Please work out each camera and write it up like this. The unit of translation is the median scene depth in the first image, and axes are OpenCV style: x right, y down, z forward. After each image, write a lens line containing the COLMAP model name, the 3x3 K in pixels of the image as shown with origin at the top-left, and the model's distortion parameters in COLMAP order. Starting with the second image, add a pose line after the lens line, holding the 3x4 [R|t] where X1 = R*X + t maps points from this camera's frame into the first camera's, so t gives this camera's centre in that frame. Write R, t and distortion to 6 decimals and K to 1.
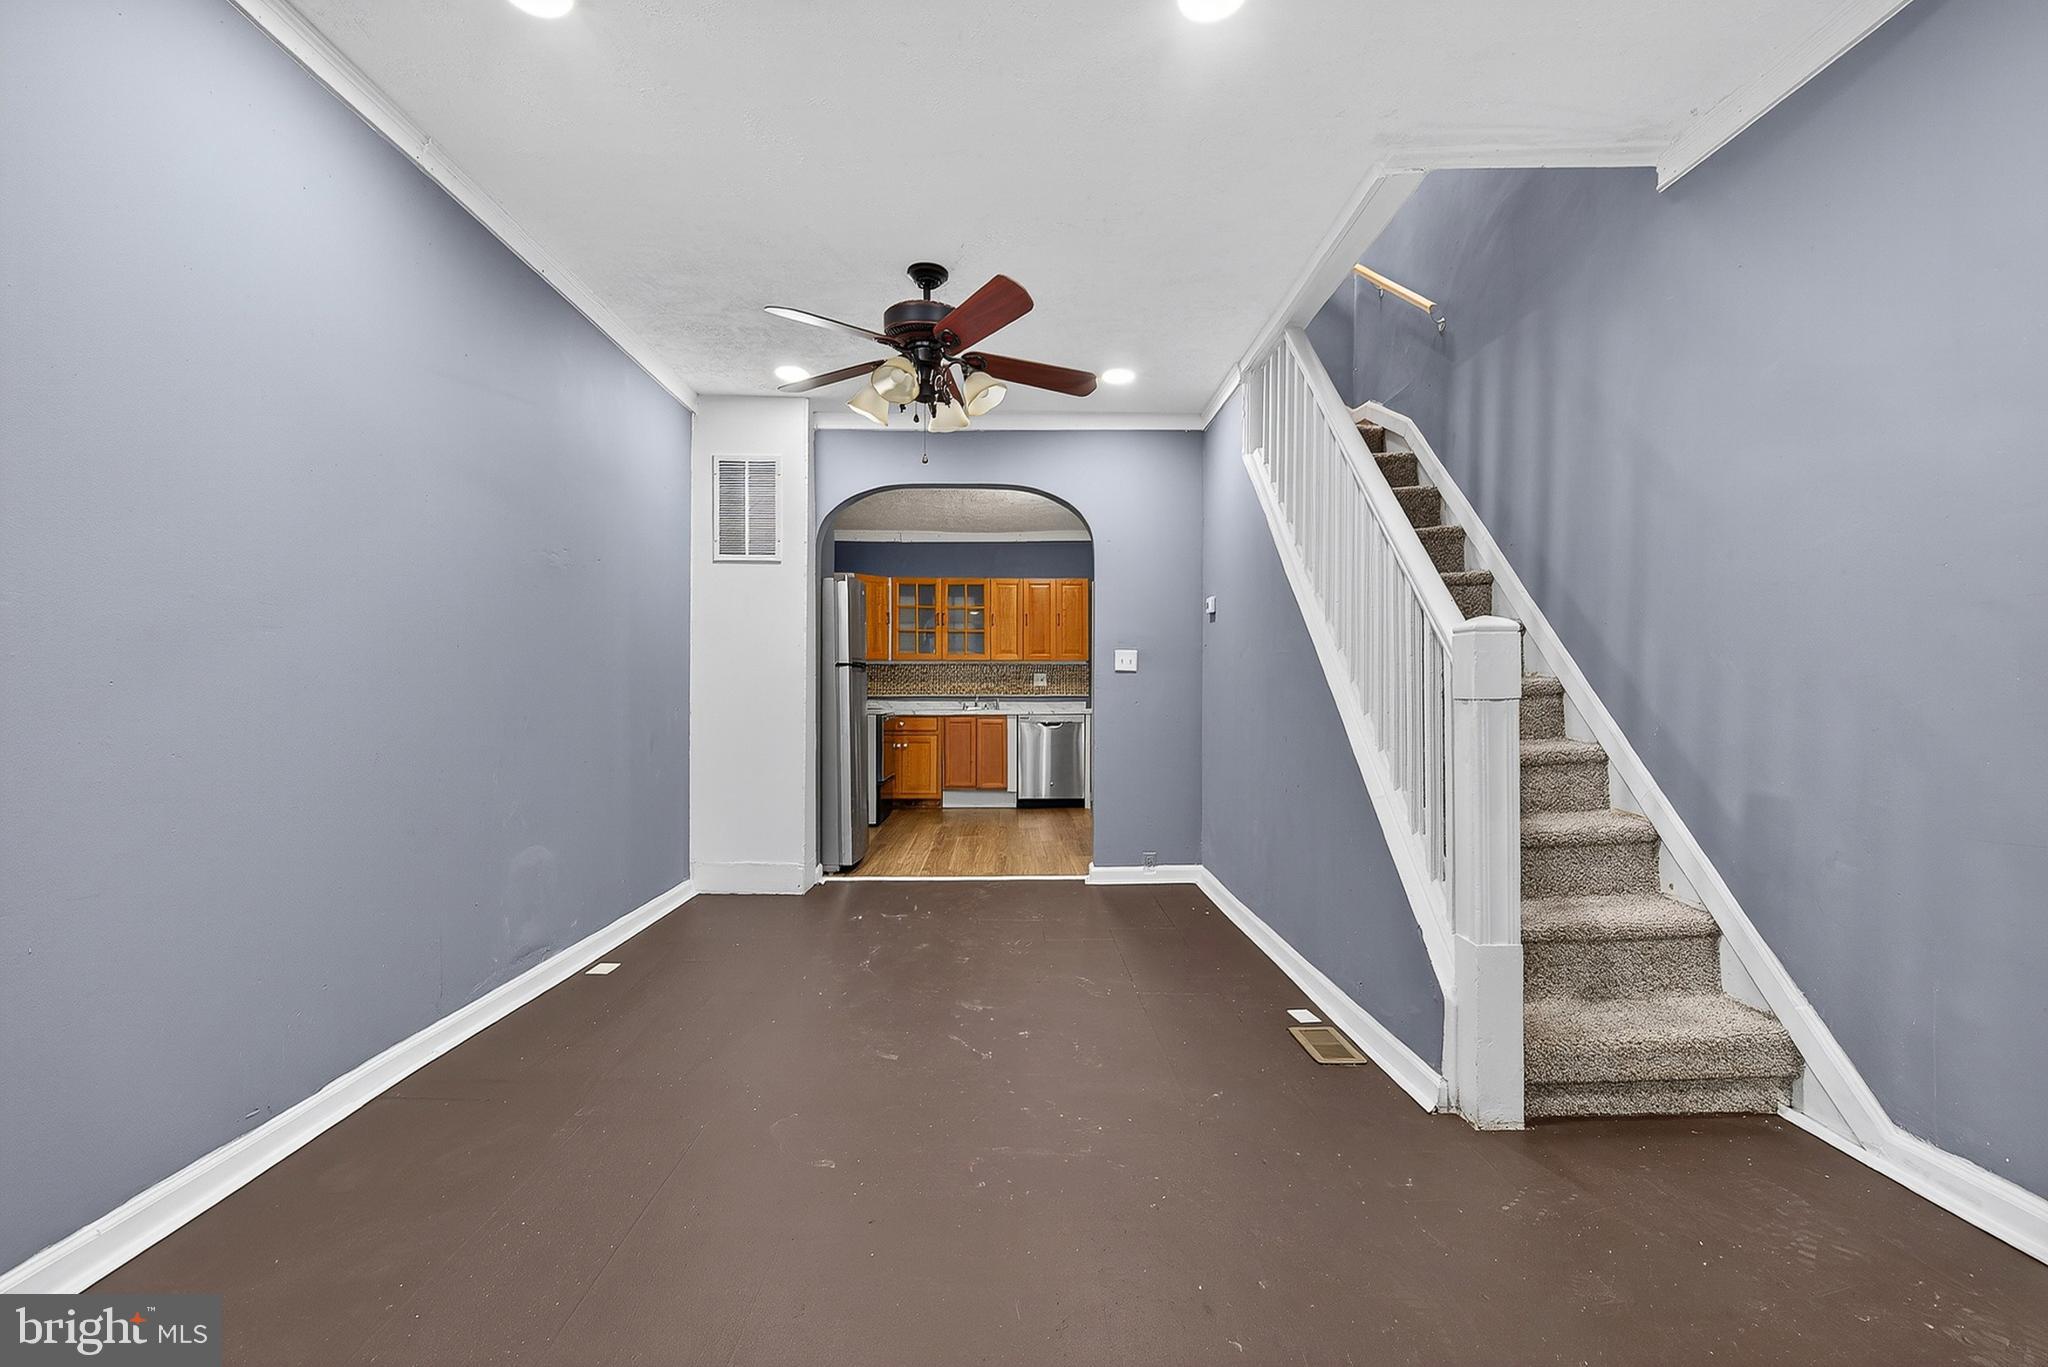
lens RADIAL K [[916.7, 0, 1024.0], [0, 916.7, 683.5], [0, 0, 1]] dist [0.015490, -0.007370]
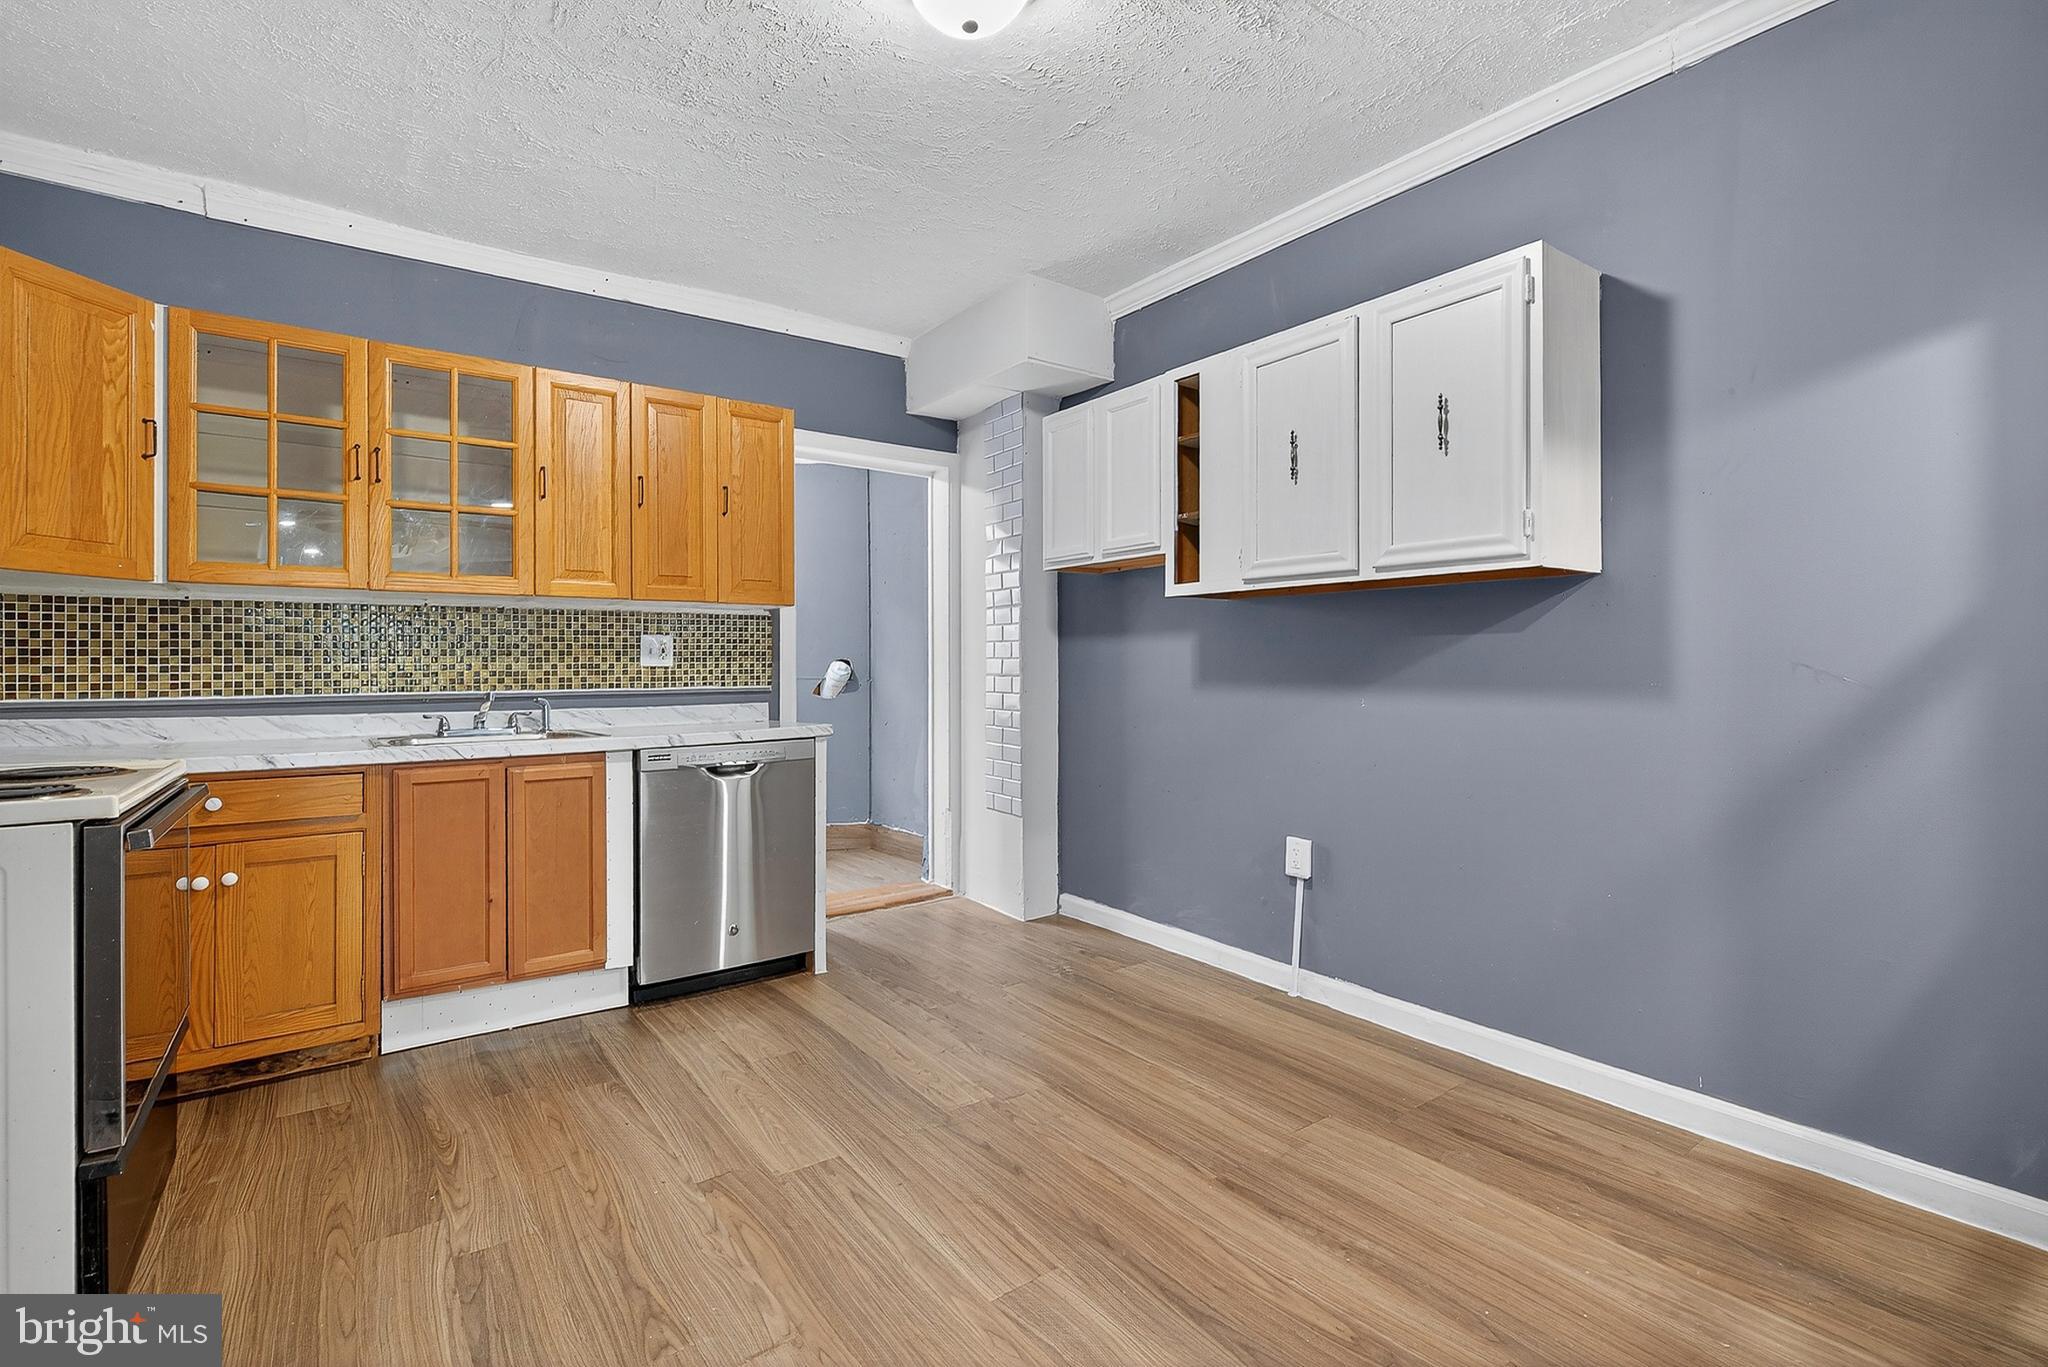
lens RADIAL K [[930.2, 0, 1015.7], [0, 930.2, 652.6], [0, 0, 1]] dist [-0.002402, -0.000212]
pose [[0.819101, 0.004877, 0.573629, -0.090978], [-0.003886, 0.999988, -0.002953, -0.002920], [-0.573636, 0.000190, 0.819110, 0.595890]]
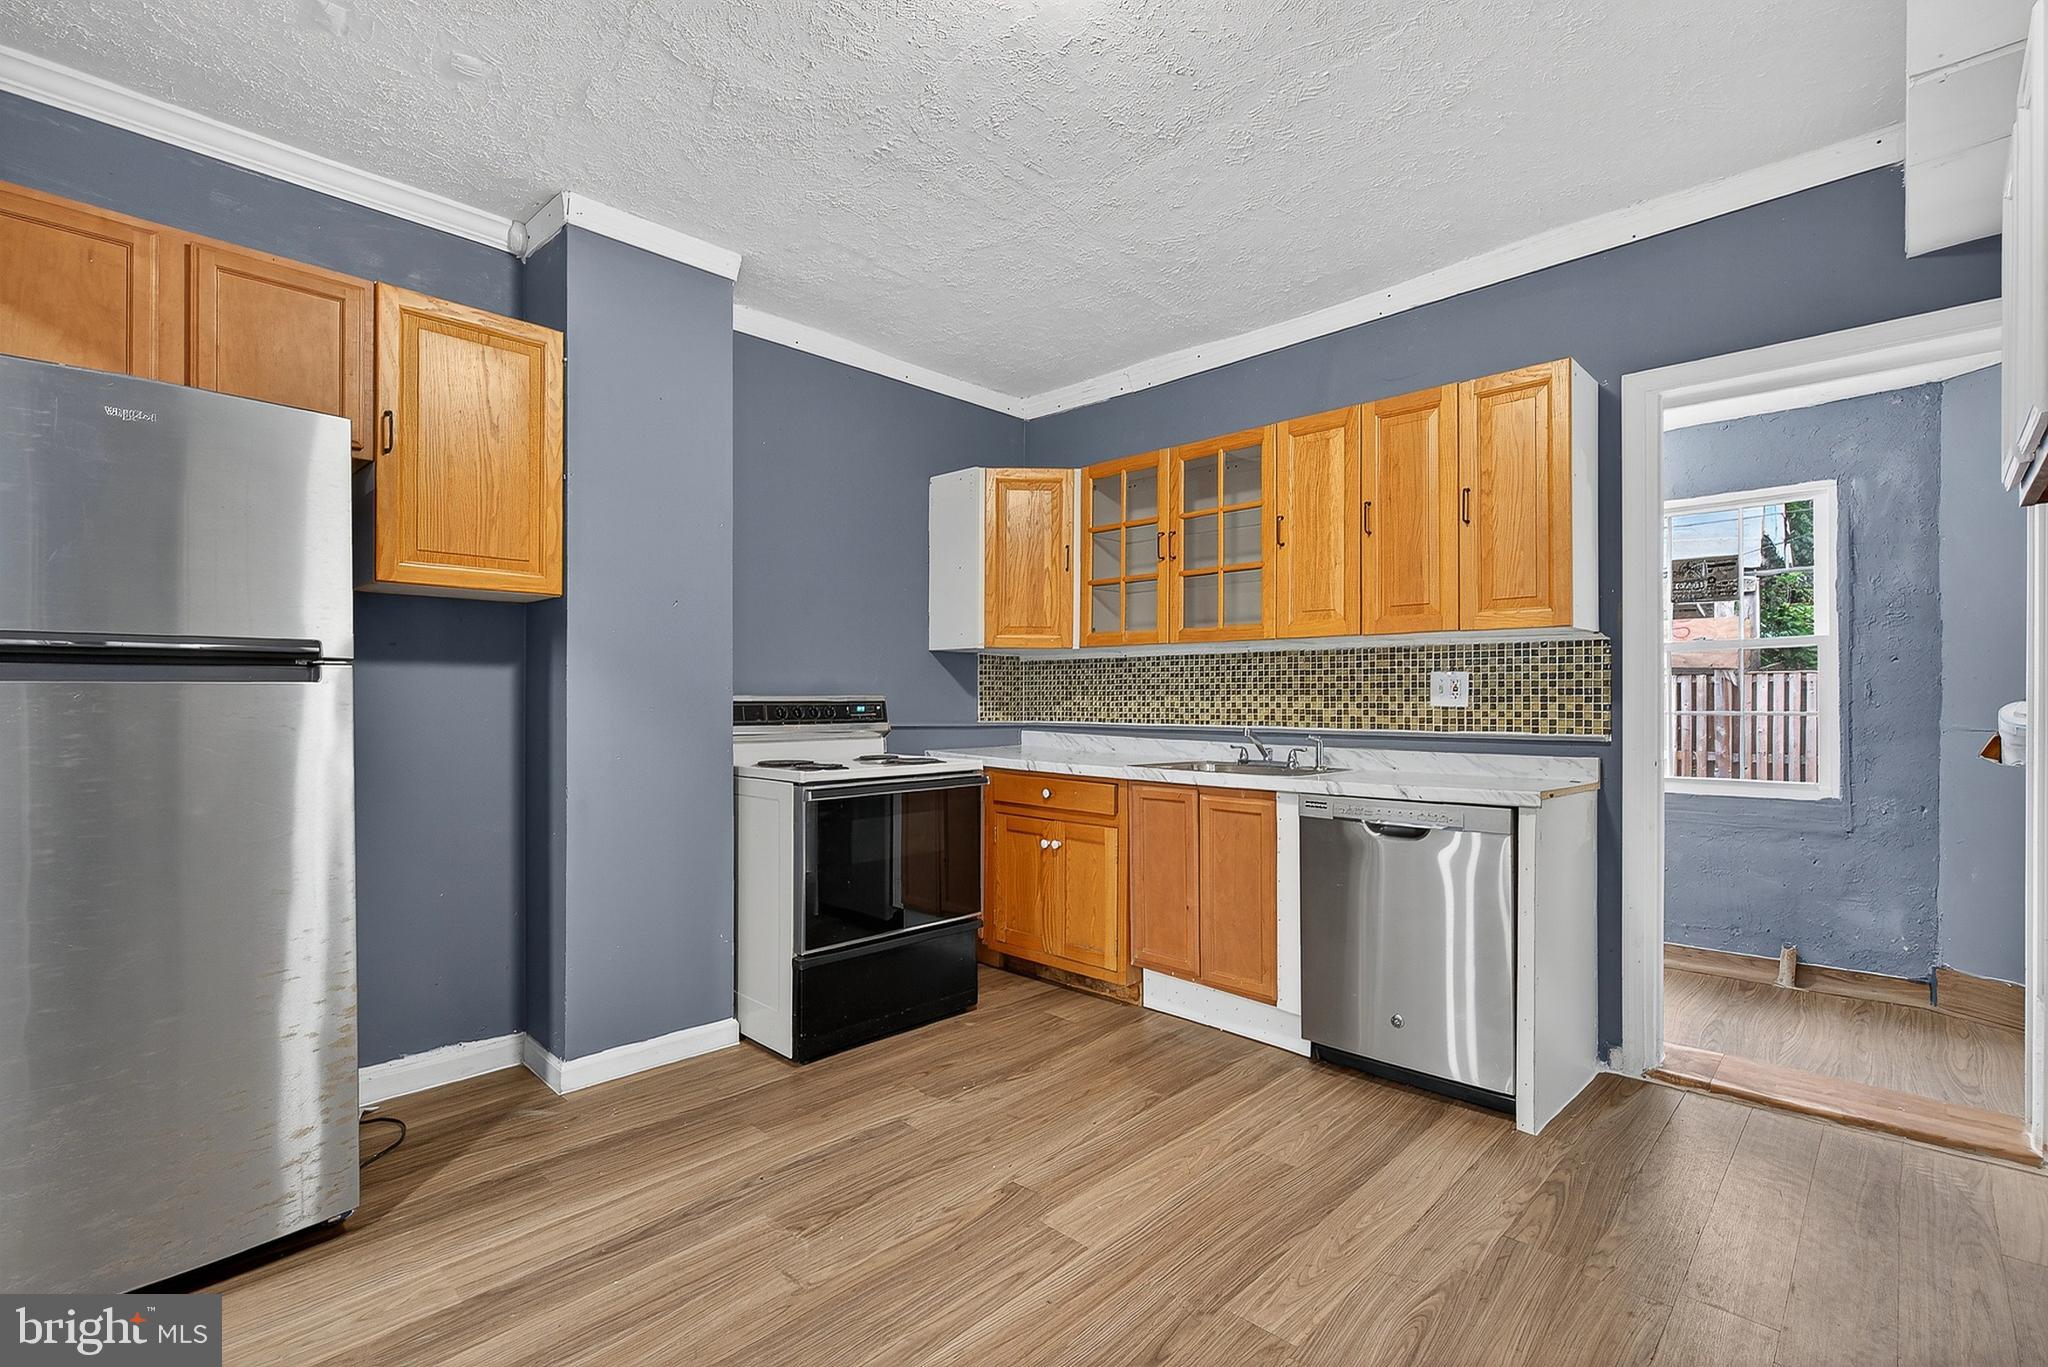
lens RADIAL K [[916.7, 0, 1024.0], [0, 916.7, 683.5], [0, 0, 1]] dist [0.015490, -0.007370]
pose [[0.710157, -0.008121, -0.703996, 0.156166], [0.003469, 0.999962, -0.008036, -0.004209], [0.704035, 0.003265, 0.710158, 0.655406]]
